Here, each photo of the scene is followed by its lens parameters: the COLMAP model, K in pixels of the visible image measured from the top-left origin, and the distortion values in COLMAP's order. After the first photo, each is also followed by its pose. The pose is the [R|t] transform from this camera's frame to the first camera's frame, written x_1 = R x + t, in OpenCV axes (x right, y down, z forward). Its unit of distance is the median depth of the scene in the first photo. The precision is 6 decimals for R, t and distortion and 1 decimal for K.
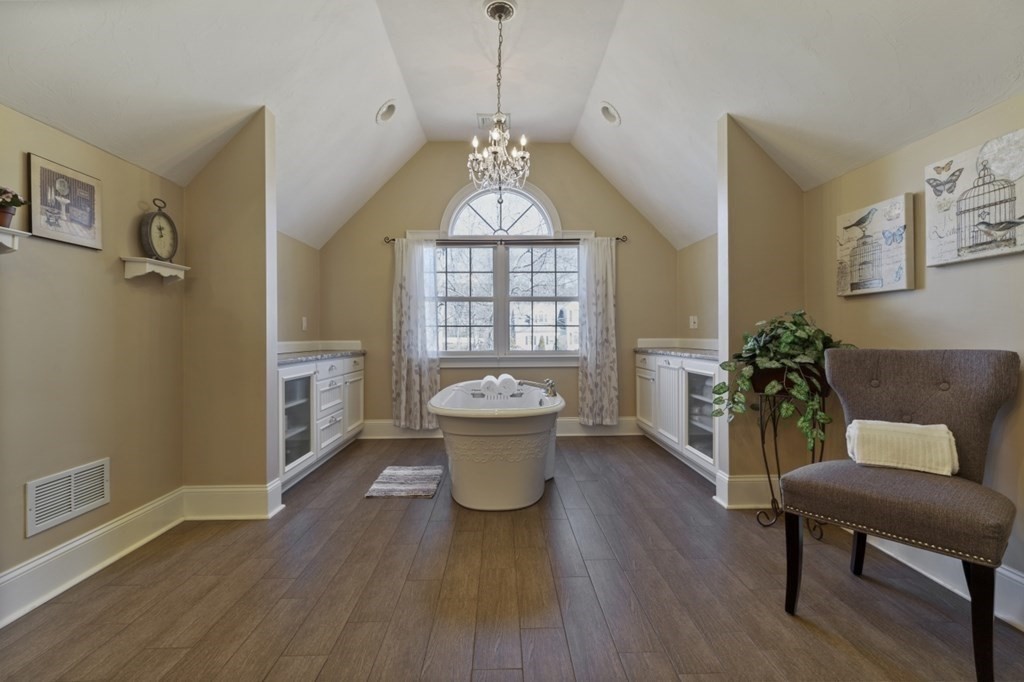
lens RADIAL K [[465.8, 0, 512.9], [0, 465.8, 336.6], [0, 0, 1]] dist [-0.001728, 0.000258]
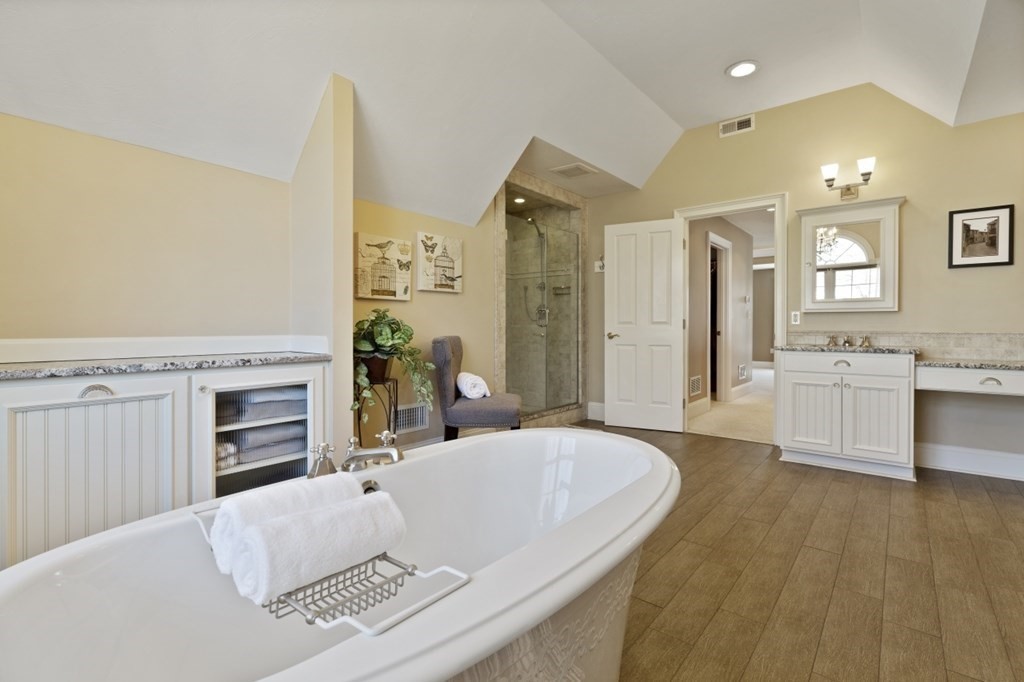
lens RADIAL K [[465.8, 0, 513.4], [0, 465.8, 334.2], [0, 0, 1]] dist [-0.001728, 0.000258]
pose [[-0.752518, -0.005917, 0.658545, -0.531830], [0.004548, 0.999889, 0.014182, -0.007479], [-0.658556, 0.013667, -0.752408, 2.136783]]
